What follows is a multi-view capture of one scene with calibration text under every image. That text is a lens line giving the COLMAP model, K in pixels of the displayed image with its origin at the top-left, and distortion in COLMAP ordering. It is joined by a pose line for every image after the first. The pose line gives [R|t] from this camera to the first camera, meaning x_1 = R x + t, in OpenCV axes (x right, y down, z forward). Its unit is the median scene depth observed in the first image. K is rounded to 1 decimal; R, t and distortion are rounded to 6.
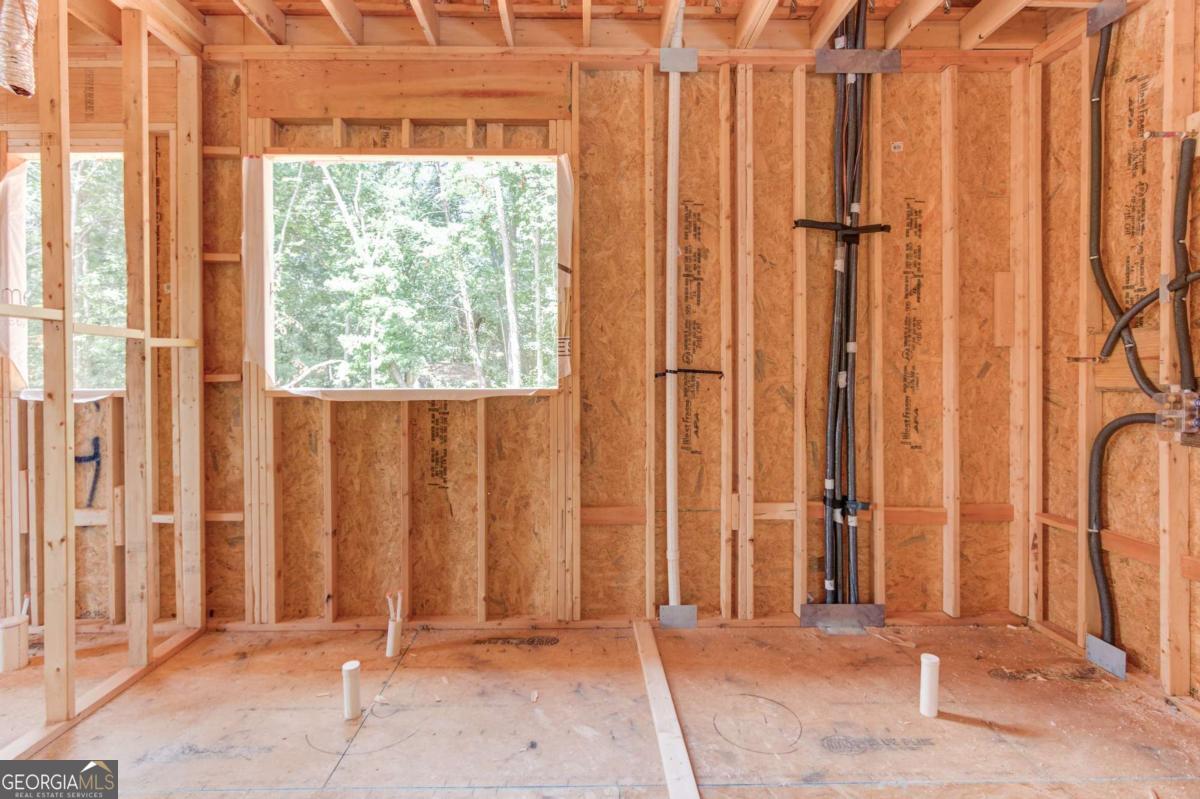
lens RADIAL K [[561.1, 0, 597.1], [0, 561.1, 374.5], [0, 0, 1]] dist [-0.003904, 0.000522]
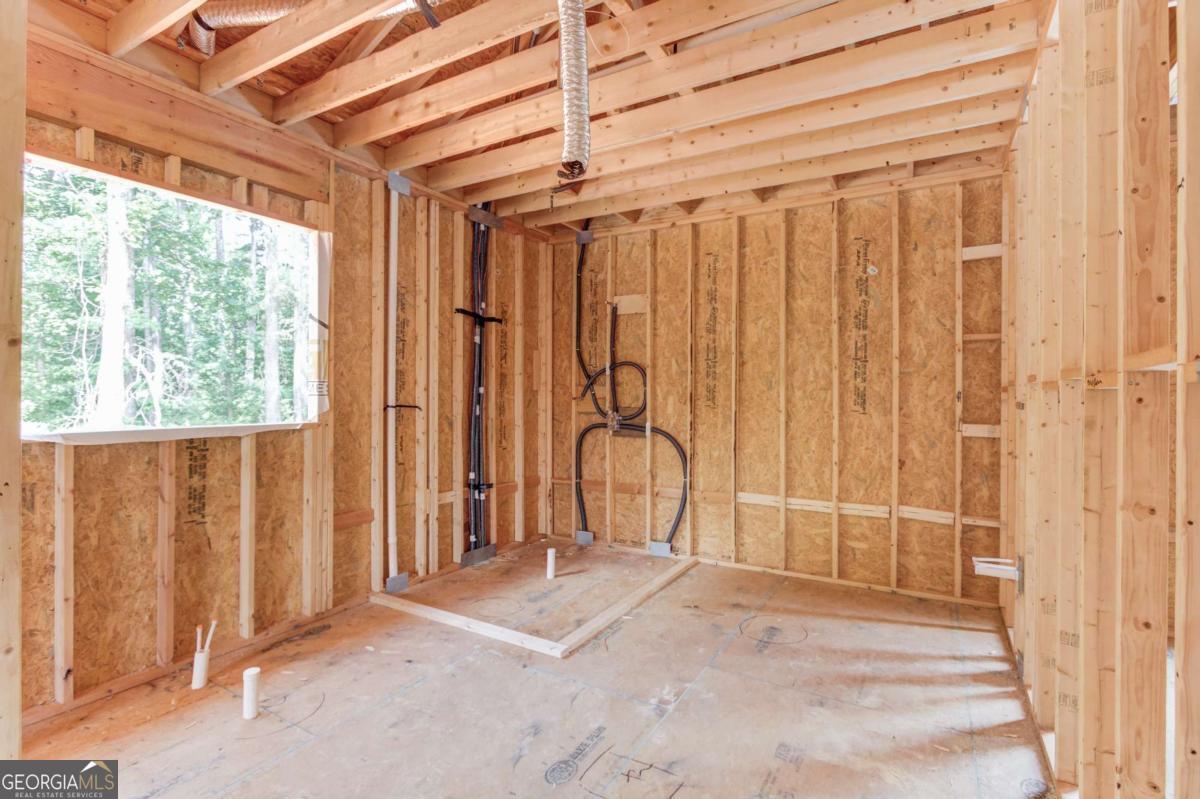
lens RADIAL K [[566.1, 0, 565.4], [0, 566.1, 393.7], [0, 0, 1]] dist [0.018558, -0.000040]
pose [[0.566478, 0.005052, 0.824061, -0.775675], [0.001587, 0.999973, -0.007221, -0.026120], [-0.824075, 0.005399, 0.566455, -0.140670]]
